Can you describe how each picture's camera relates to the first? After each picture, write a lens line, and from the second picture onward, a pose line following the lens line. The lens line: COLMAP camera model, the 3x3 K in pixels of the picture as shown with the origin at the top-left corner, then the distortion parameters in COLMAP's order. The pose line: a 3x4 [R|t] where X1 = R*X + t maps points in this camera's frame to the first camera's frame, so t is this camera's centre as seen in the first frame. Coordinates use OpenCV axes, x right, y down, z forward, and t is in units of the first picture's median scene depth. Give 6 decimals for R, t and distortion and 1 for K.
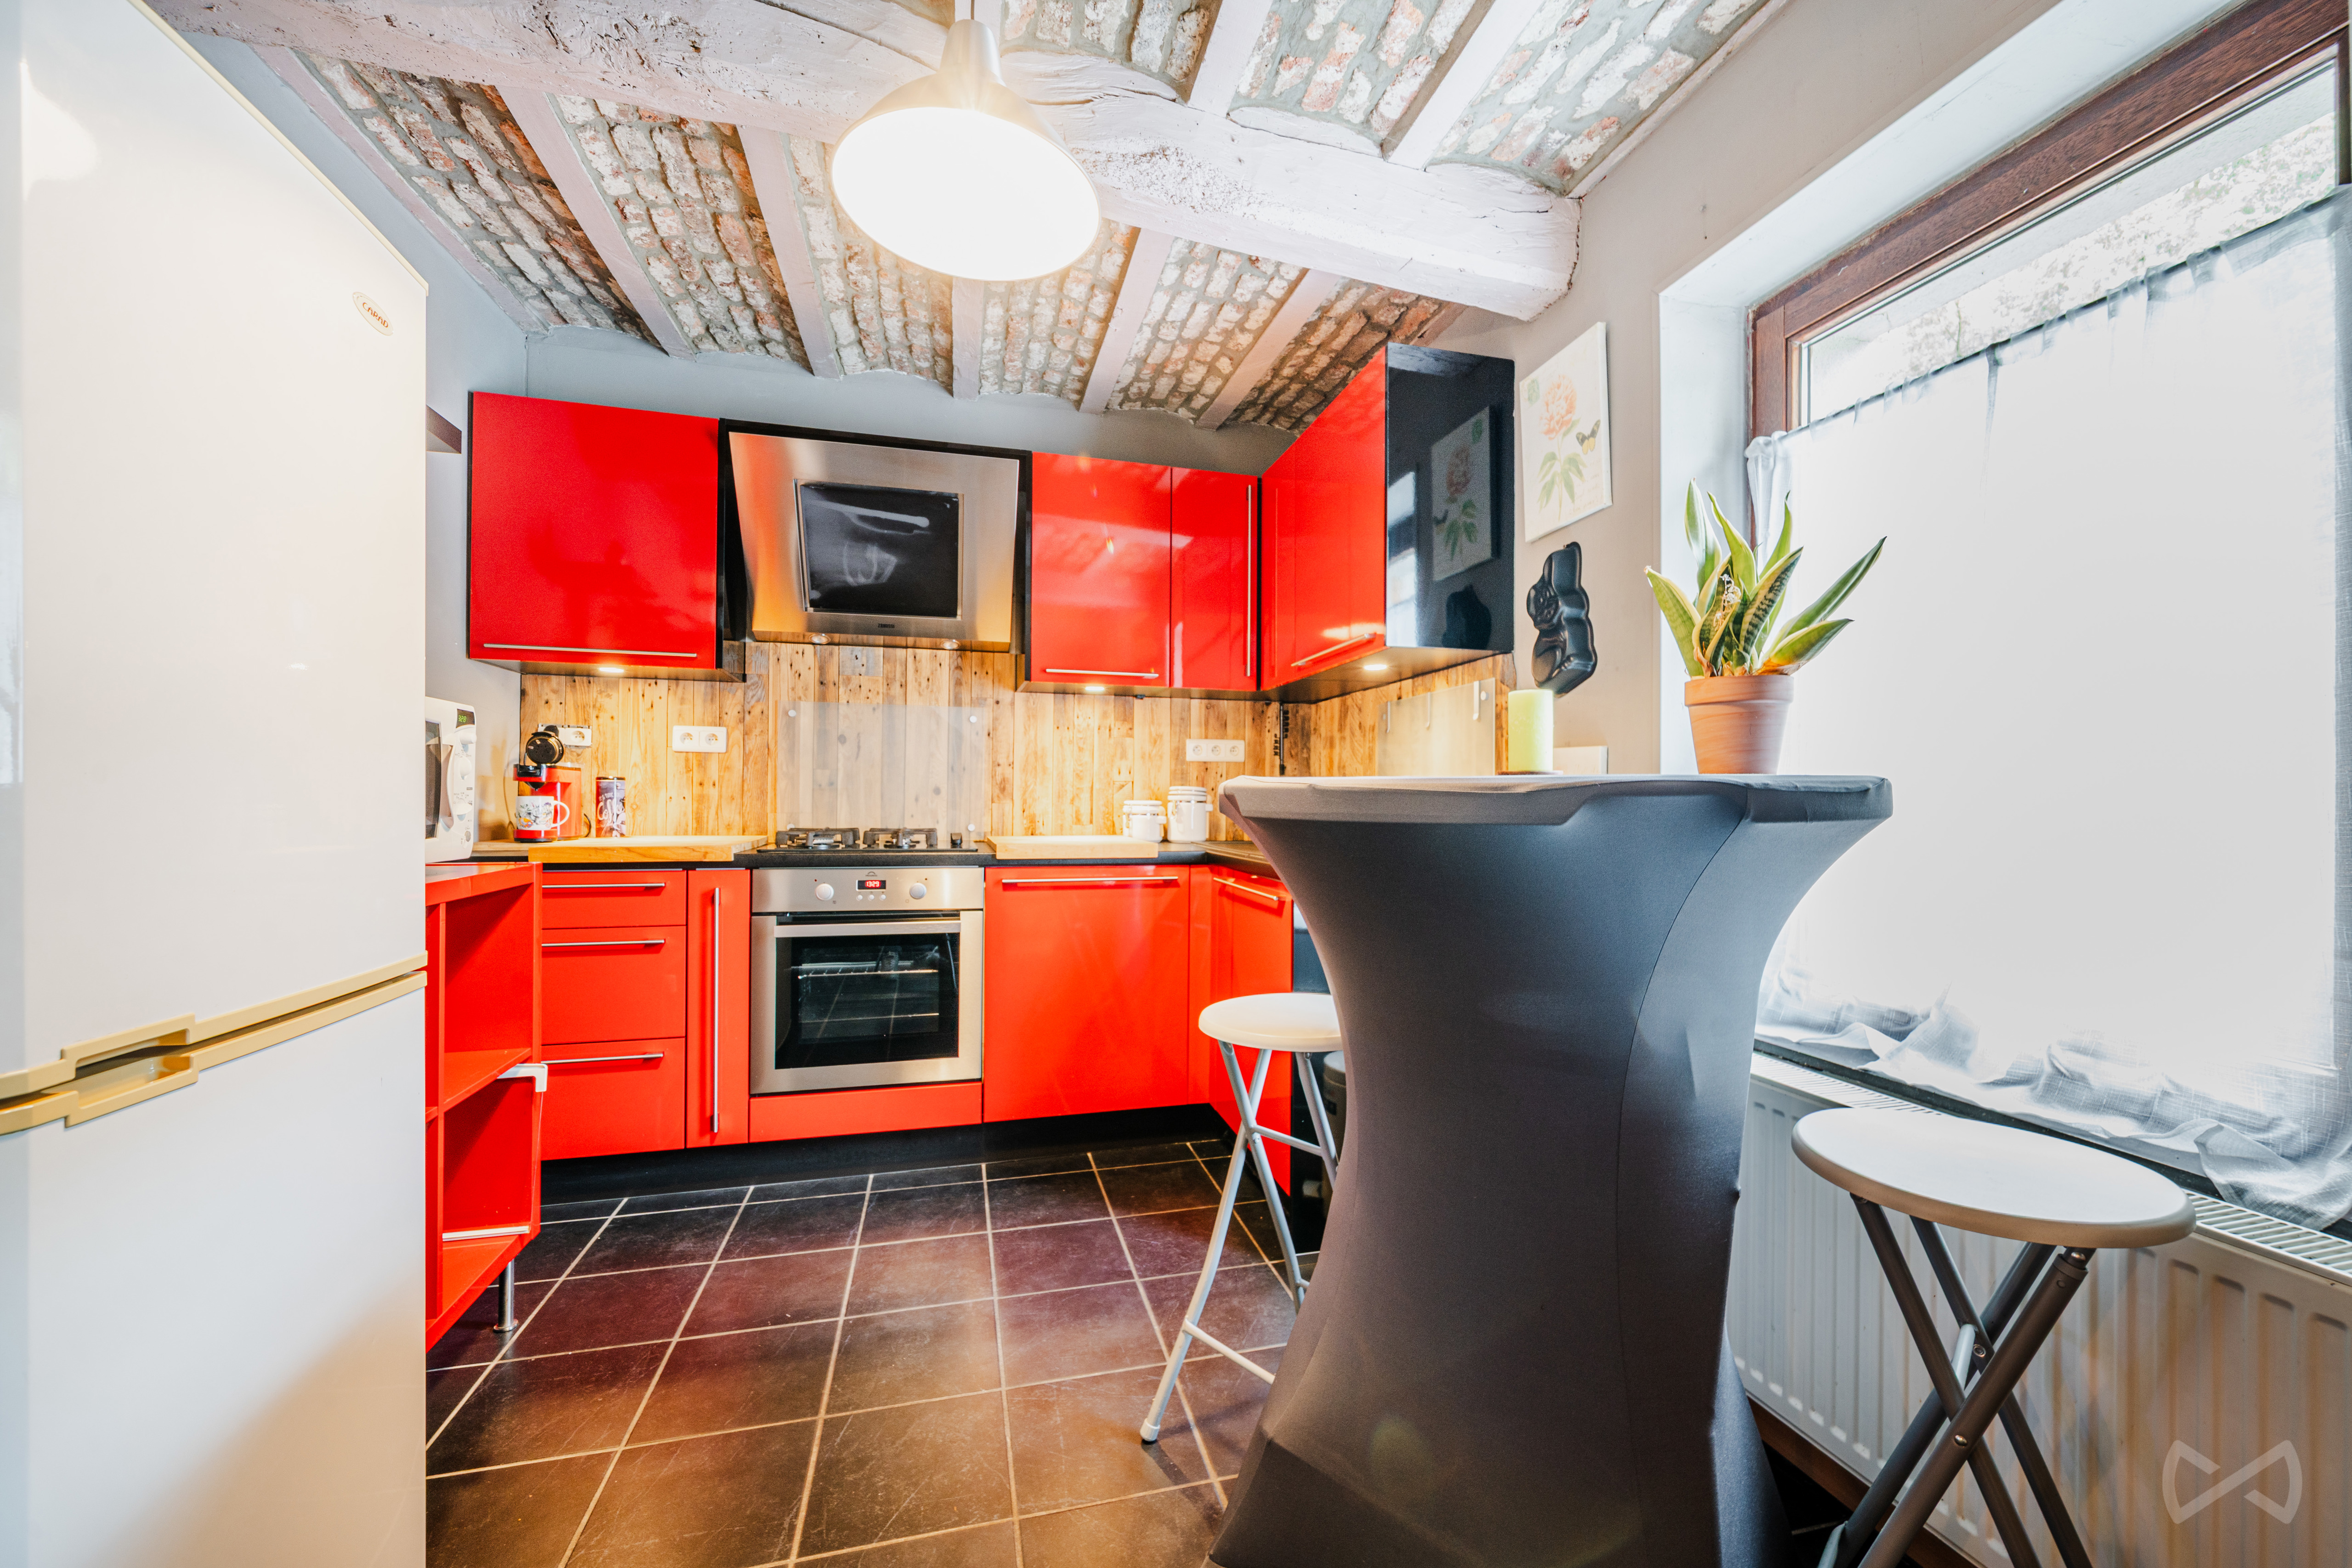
lens RADIAL K [[911.2, 0, 1192.1], [0, 911.2, 797.1], [0, 0, 1]] dist [-0.001193, -0.000290]
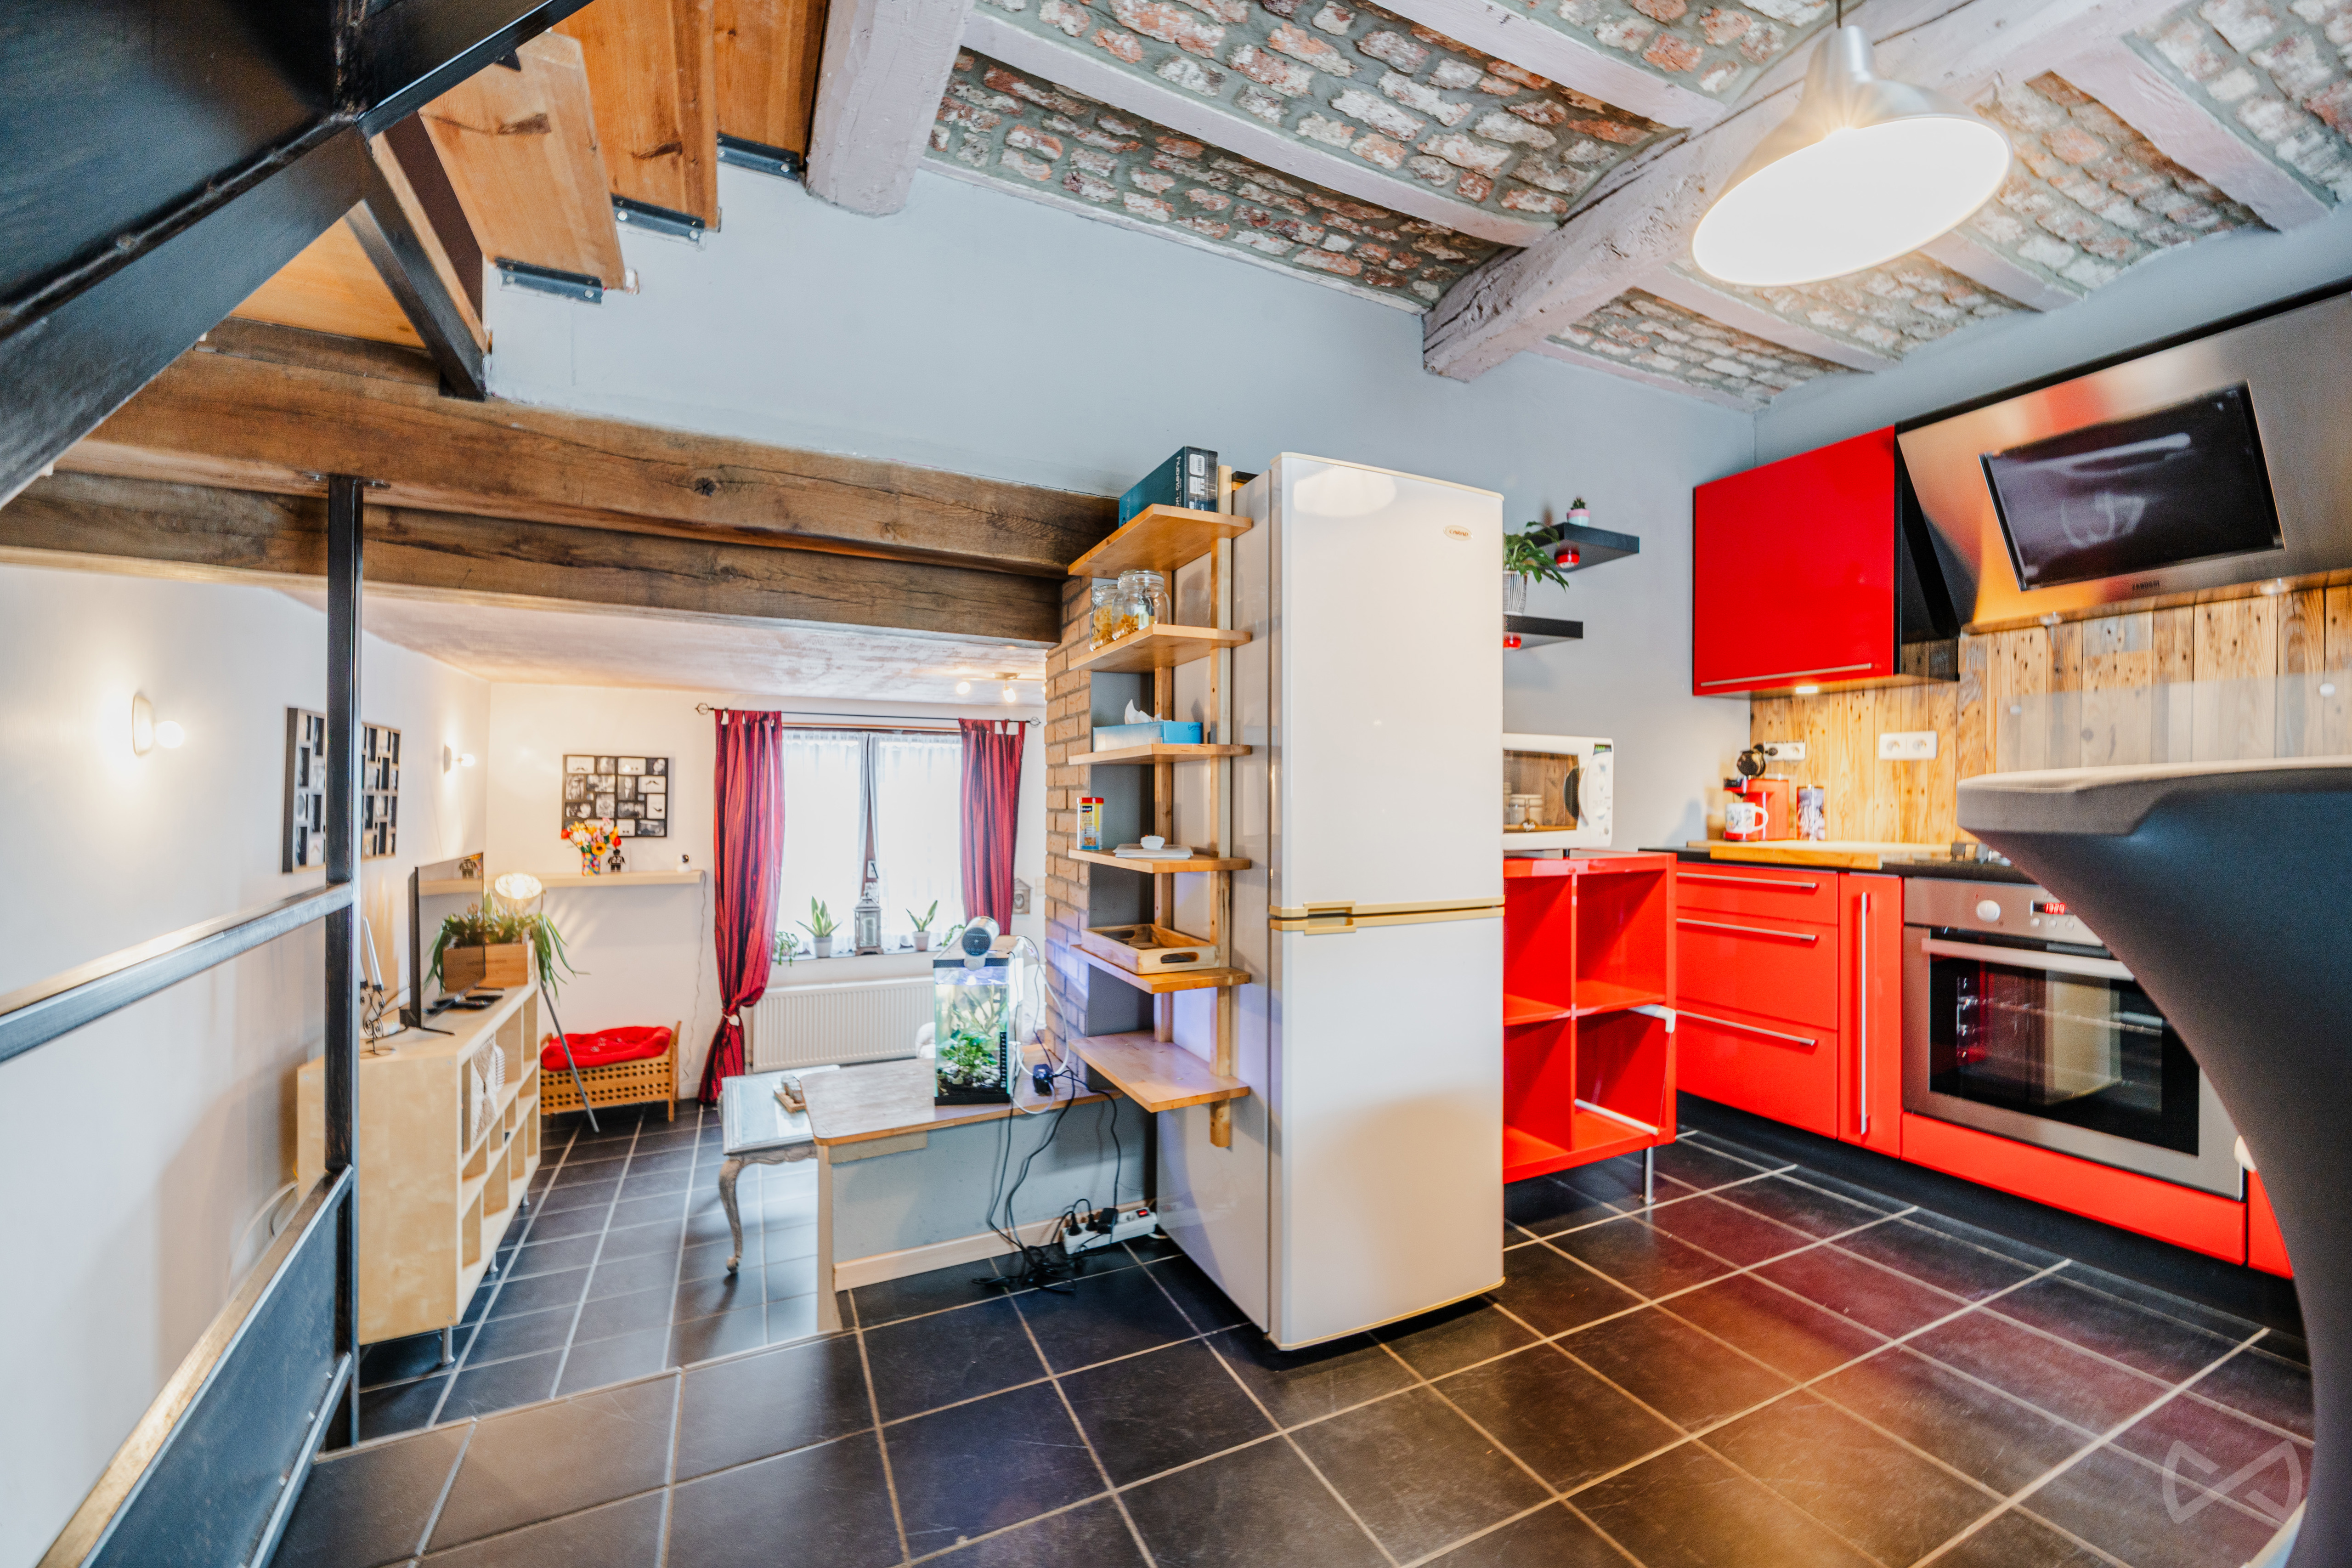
lens RADIAL K [[911.2, 0, 1192.1], [0, 911.2, 797.1], [0, 0, 1]] dist [-0.001193, -0.000290]
pose [[0.196451, -0.007559, -0.980484, 0.291825], [-0.003308, 0.999959, -0.008372, 0.002385], [0.980508, 0.004888, 0.196418, 0.052712]]
